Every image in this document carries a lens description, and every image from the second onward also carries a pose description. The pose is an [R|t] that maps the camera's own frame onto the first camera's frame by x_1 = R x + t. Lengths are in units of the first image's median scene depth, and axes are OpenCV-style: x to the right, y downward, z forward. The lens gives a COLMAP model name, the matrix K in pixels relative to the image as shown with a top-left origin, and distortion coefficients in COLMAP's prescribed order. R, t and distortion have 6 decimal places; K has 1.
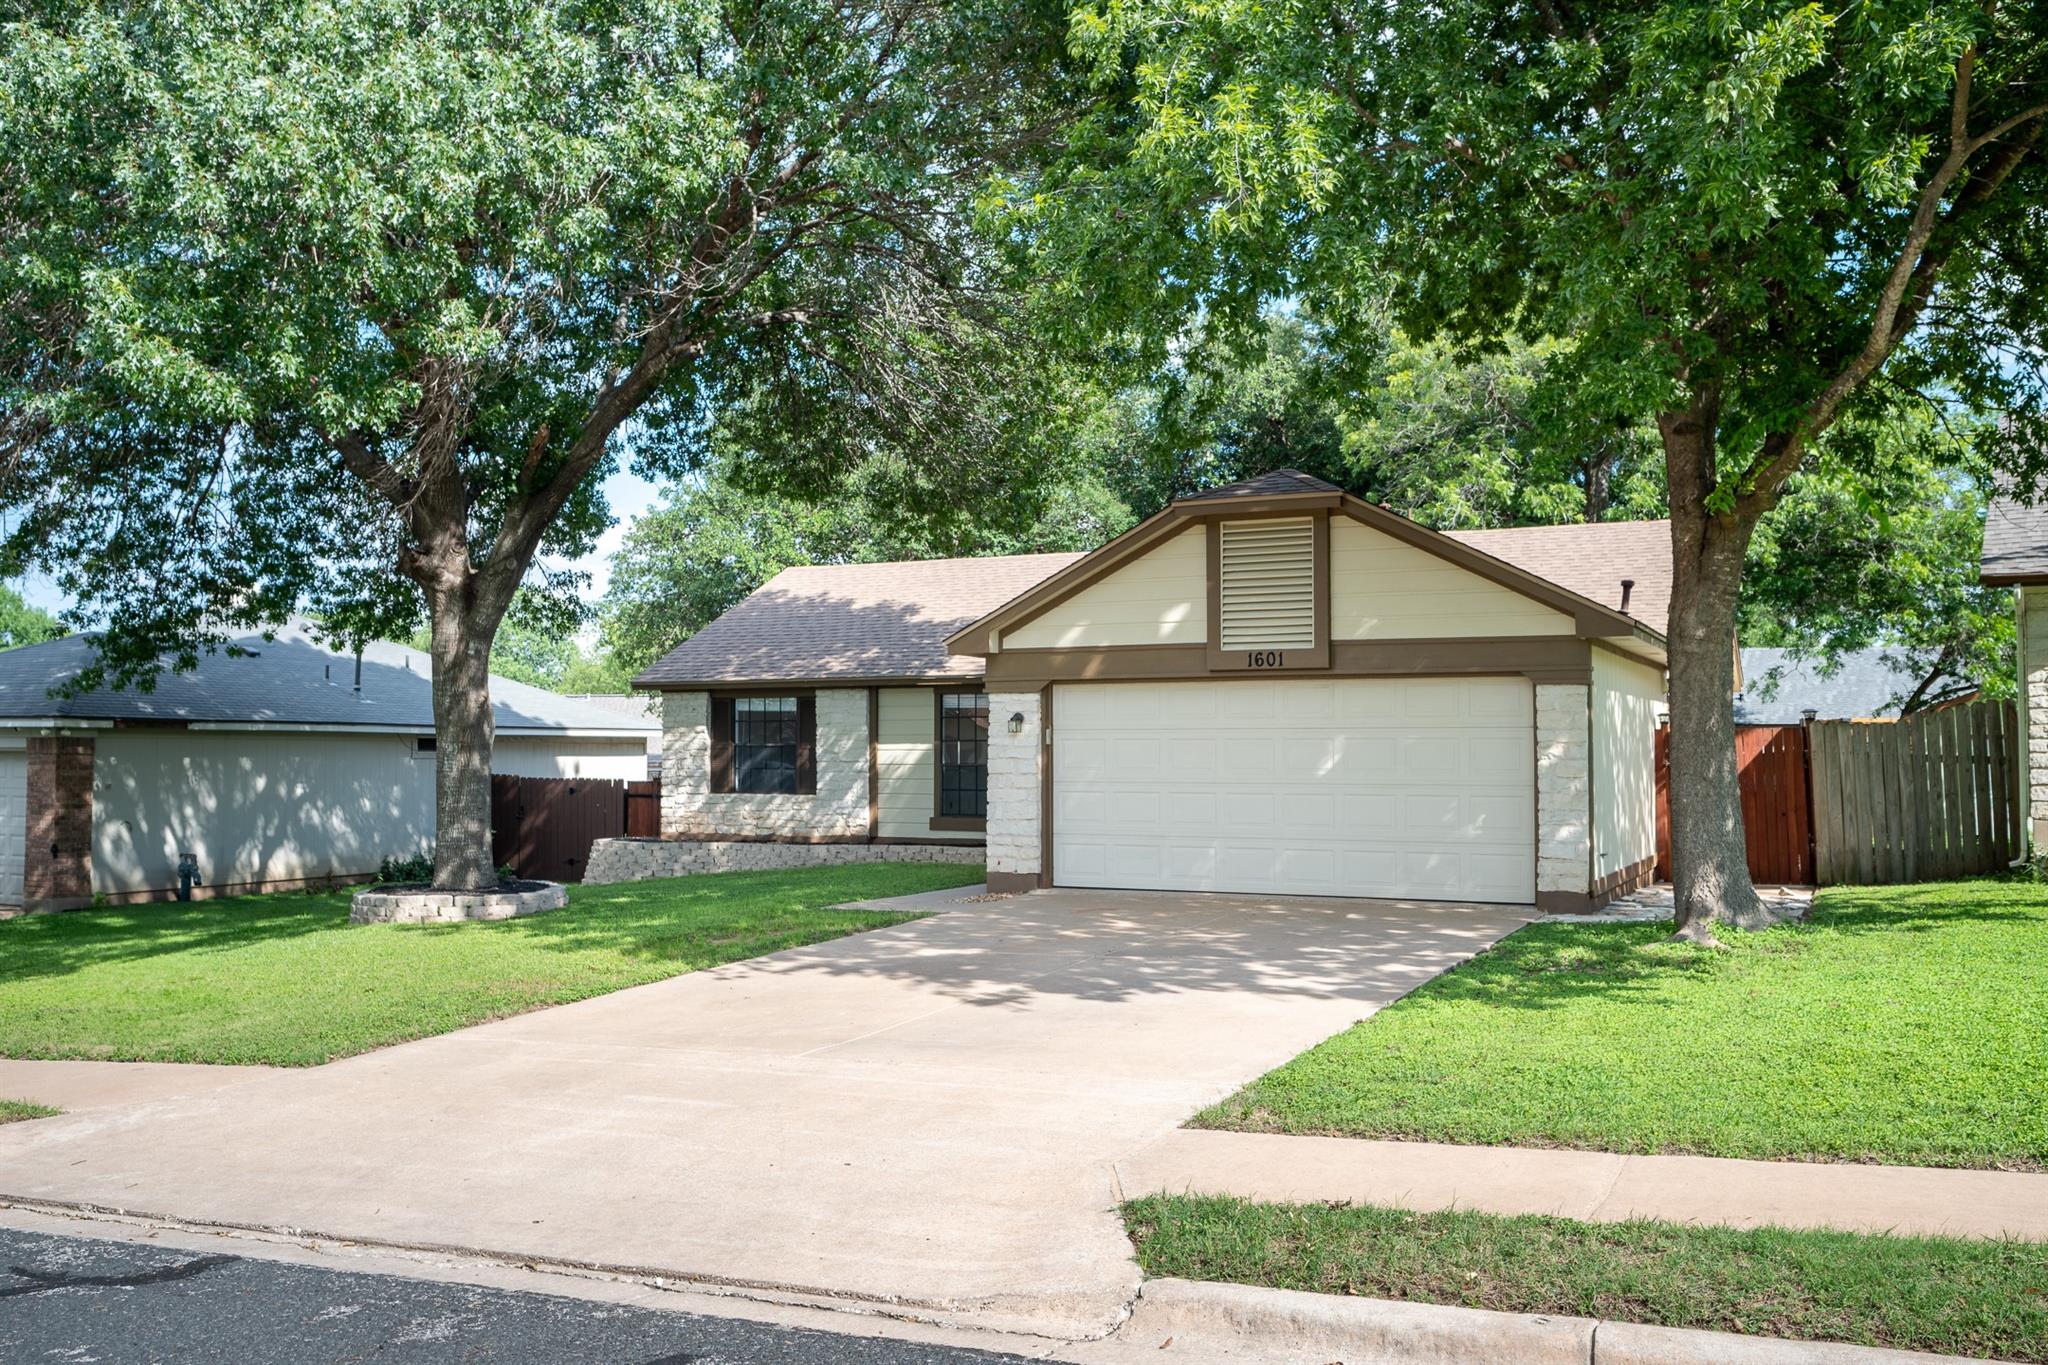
lens RADIAL K [[1761.1, 0, 1024.0], [0, 1761.1, 682.5], [0, 0, 1]] dist [-0.065382, 0.000146]
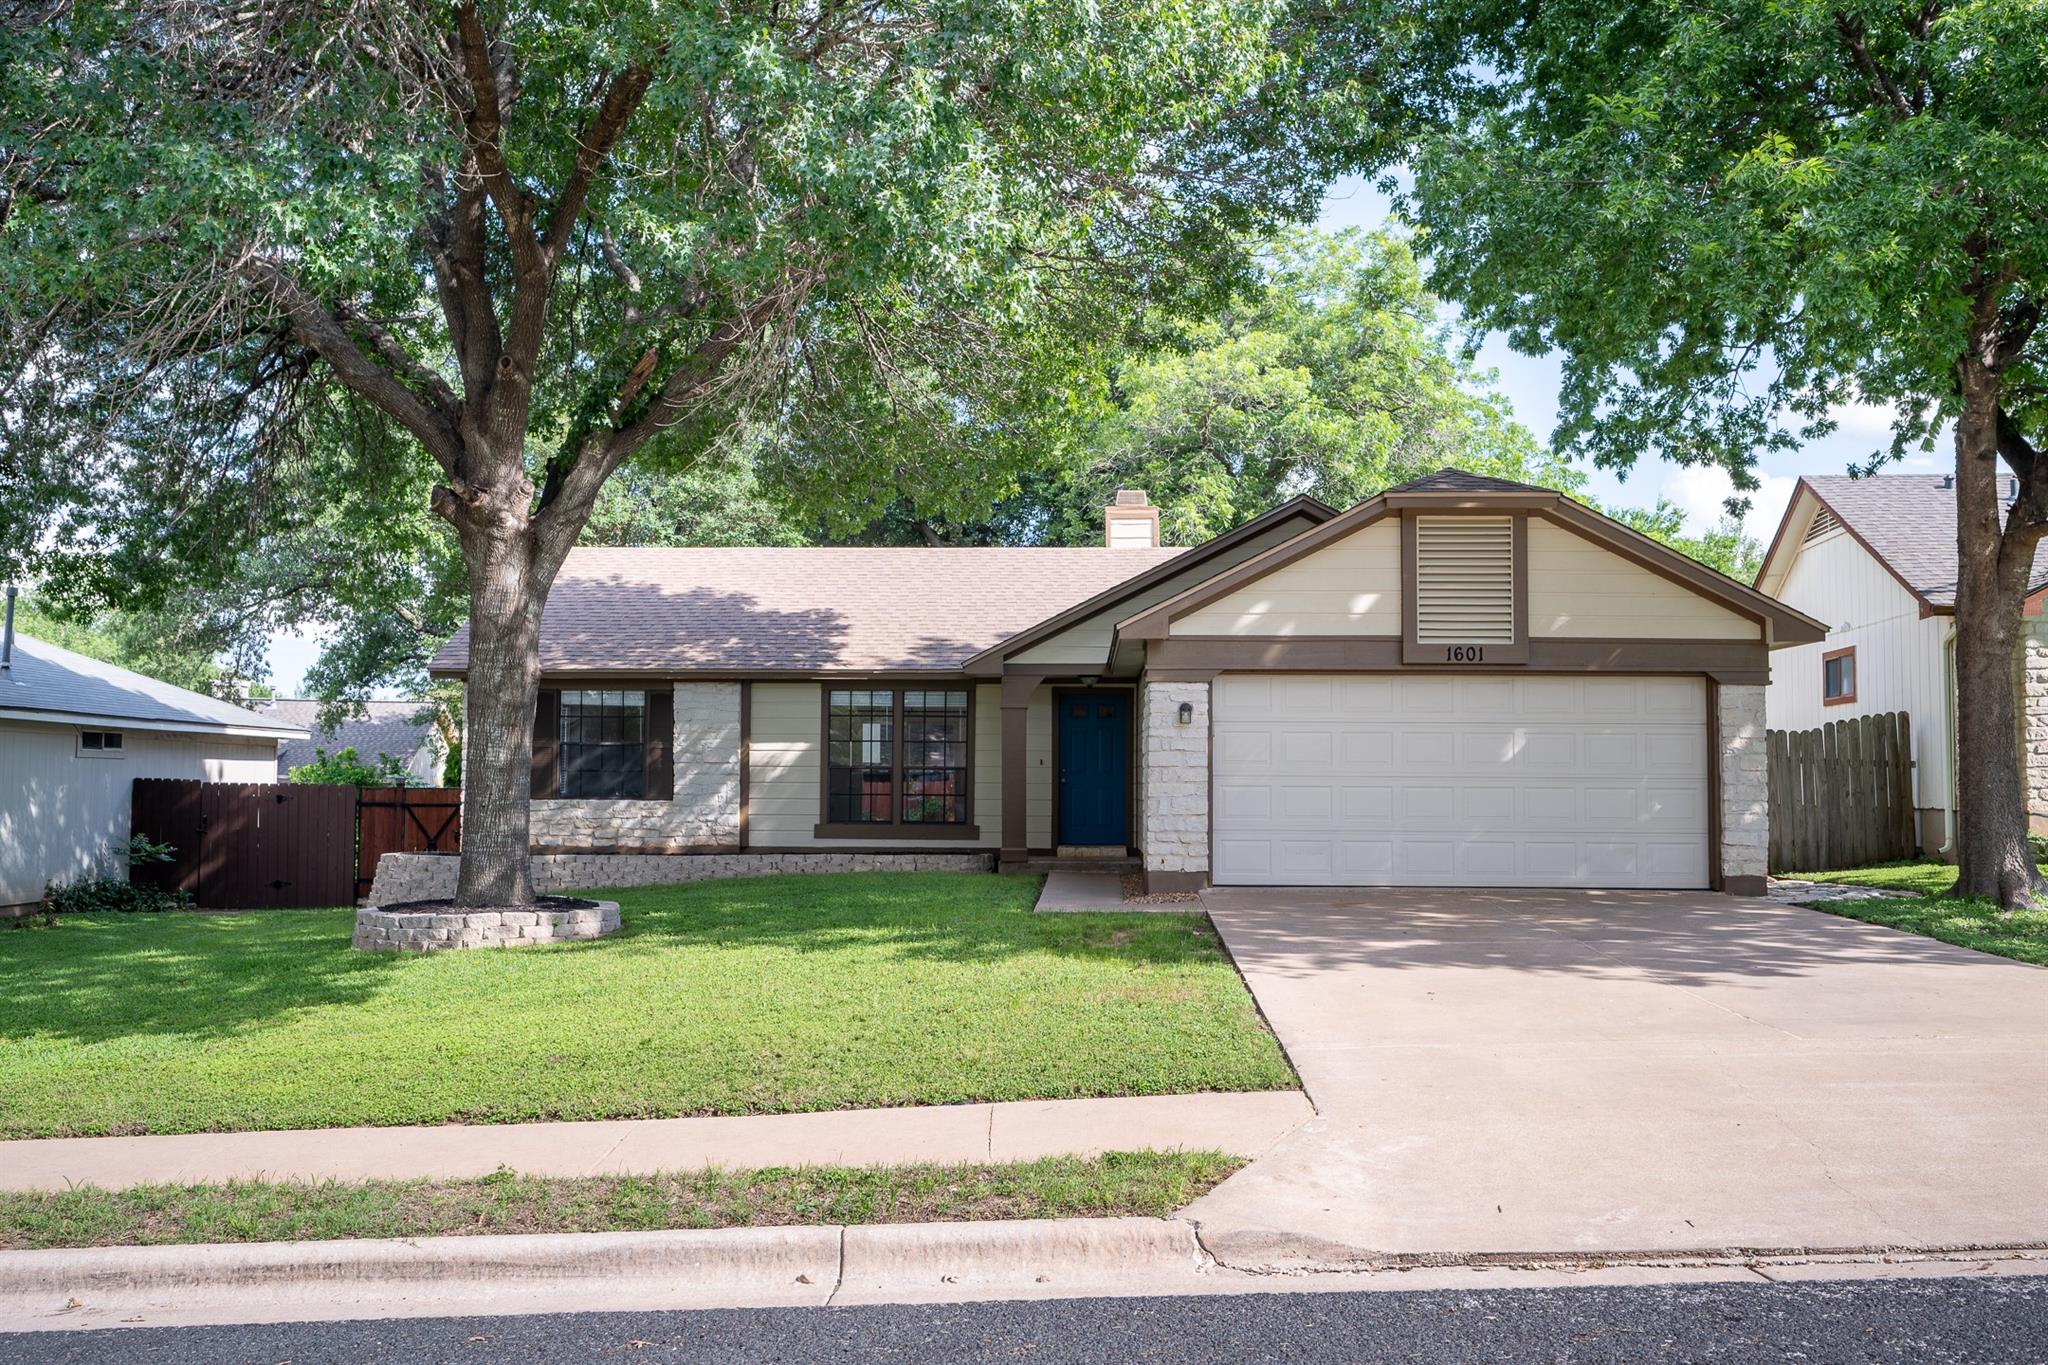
lens RADIAL K [[1761.1, 0, 1024.0], [0, 1761.1, 682.5], [0, 0, 1]] dist [-0.065382, 0.000146]
pose [[0.916012, 0.029461, 0.400068, -0.322990], [-0.022858, 0.999512, -0.021267, 0.019882], [-0.400499, 0.010336, 0.916239, 0.114126]]
